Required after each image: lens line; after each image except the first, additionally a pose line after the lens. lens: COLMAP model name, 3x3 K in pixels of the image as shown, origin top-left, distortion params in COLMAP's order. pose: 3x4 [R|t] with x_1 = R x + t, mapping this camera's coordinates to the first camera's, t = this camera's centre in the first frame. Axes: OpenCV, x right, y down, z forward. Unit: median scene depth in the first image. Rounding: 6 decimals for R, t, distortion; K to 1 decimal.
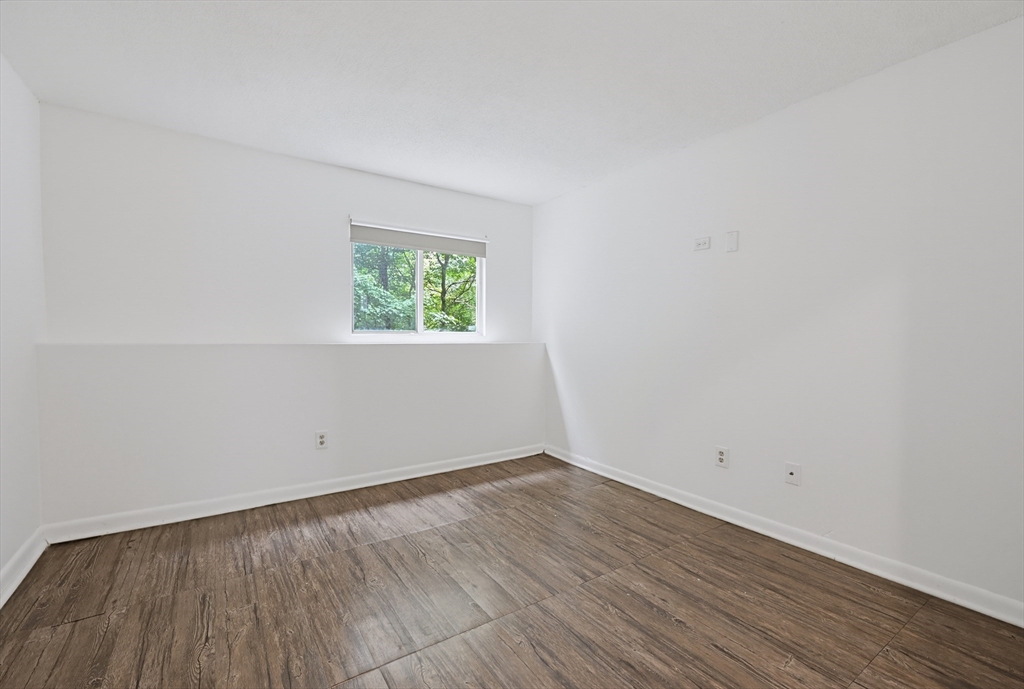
lens RADIAL K [[438.7, 0, 514.7], [0, 438.7, 341.6], [0, 0, 1]] dist [-0.001164, 0.000639]
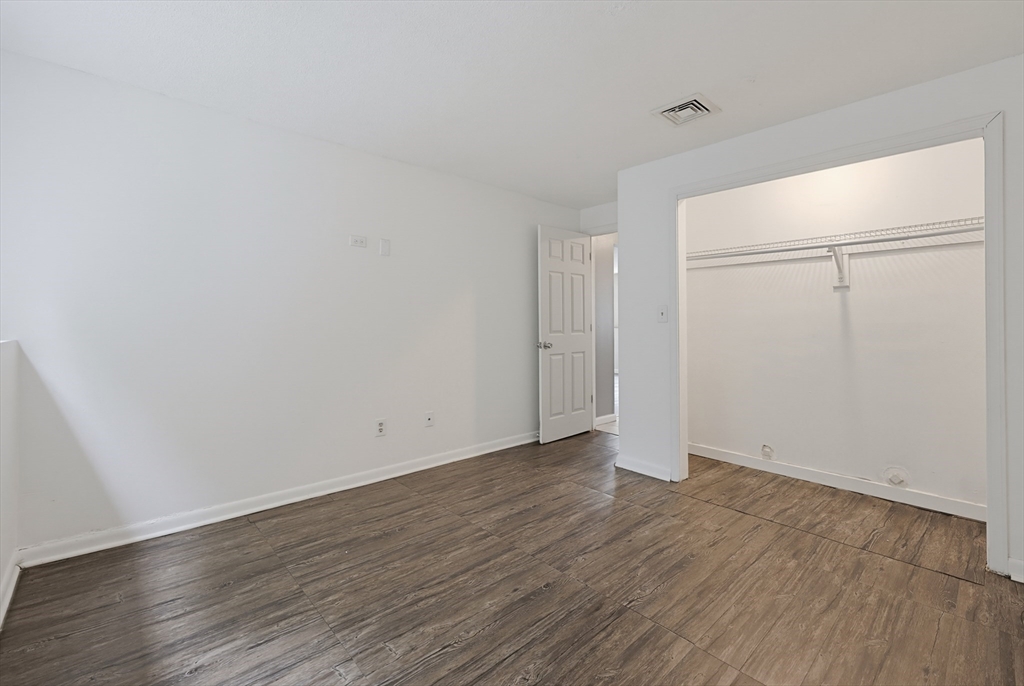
lens RADIAL K [[438.7, 0, 508.9], [0, 438.7, 322.2], [0, 0, 1]] dist [-0.001164, 0.000639]
pose [[-0.136170, 0.001697, 0.990684, -0.768537], [0.012952, 0.999916, 0.000067, -0.017484], [-0.990601, 0.012841, -0.136180, 0.846770]]
